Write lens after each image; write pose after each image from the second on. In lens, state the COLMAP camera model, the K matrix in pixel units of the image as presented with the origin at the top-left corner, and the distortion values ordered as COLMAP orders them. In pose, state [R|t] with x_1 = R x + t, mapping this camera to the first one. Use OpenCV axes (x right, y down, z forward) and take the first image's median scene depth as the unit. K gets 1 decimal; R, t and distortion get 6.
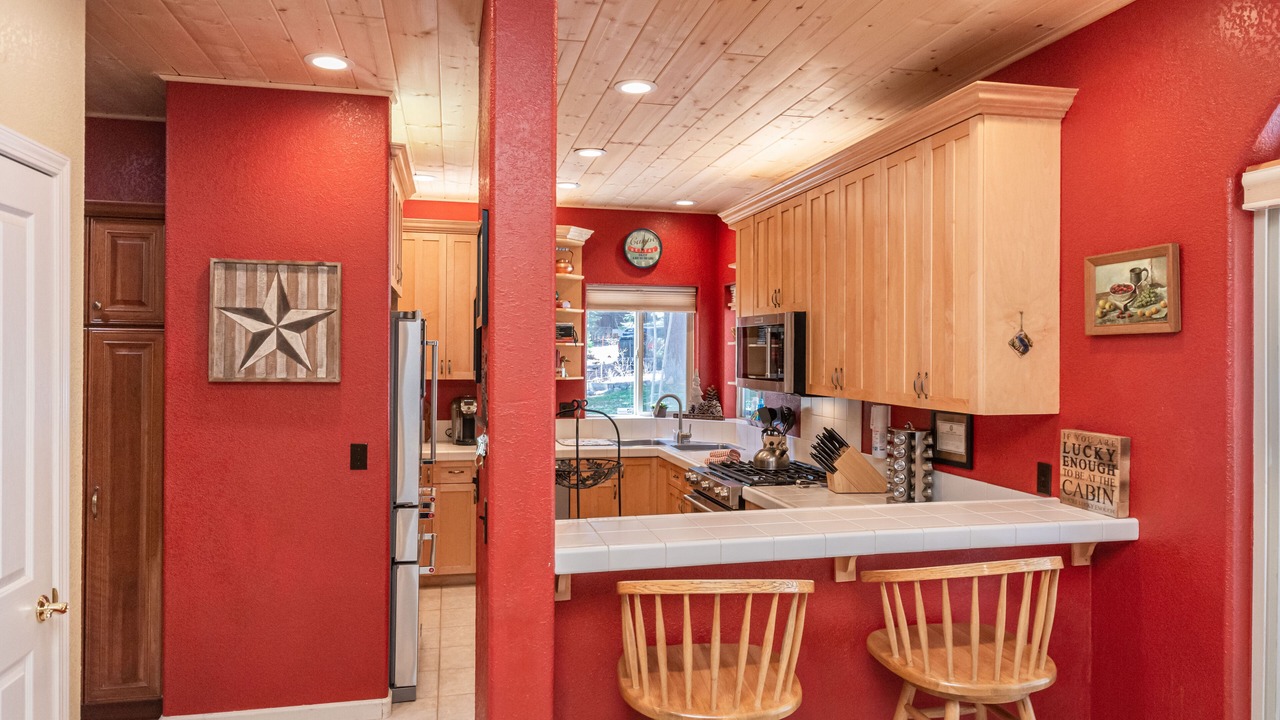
lens RADIAL K [[800.3, 0, 640.8], [0, 800.3, 359.0], [0, 0, 1]] dist [0.002461, 0.000340]
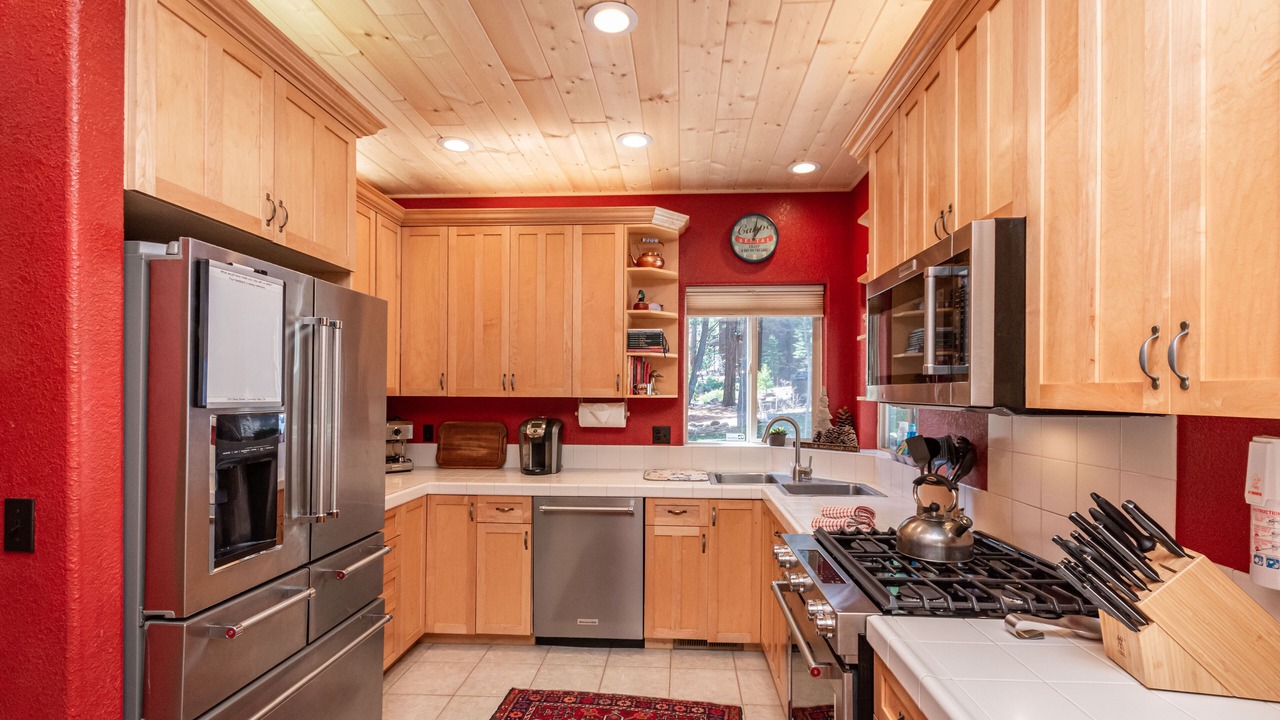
lens RADIAL K [[570.3, 0, 650.5], [0, 570.3, 401.5], [0, 0, 1]] dist [0.000701, 0.000552]
pose [[0.961014, 0.000184, -0.276499, 0.065048], [0.001795, 0.999975, 0.006904, 0.025263], [0.276493, -0.007131, 0.960989, 0.436353]]
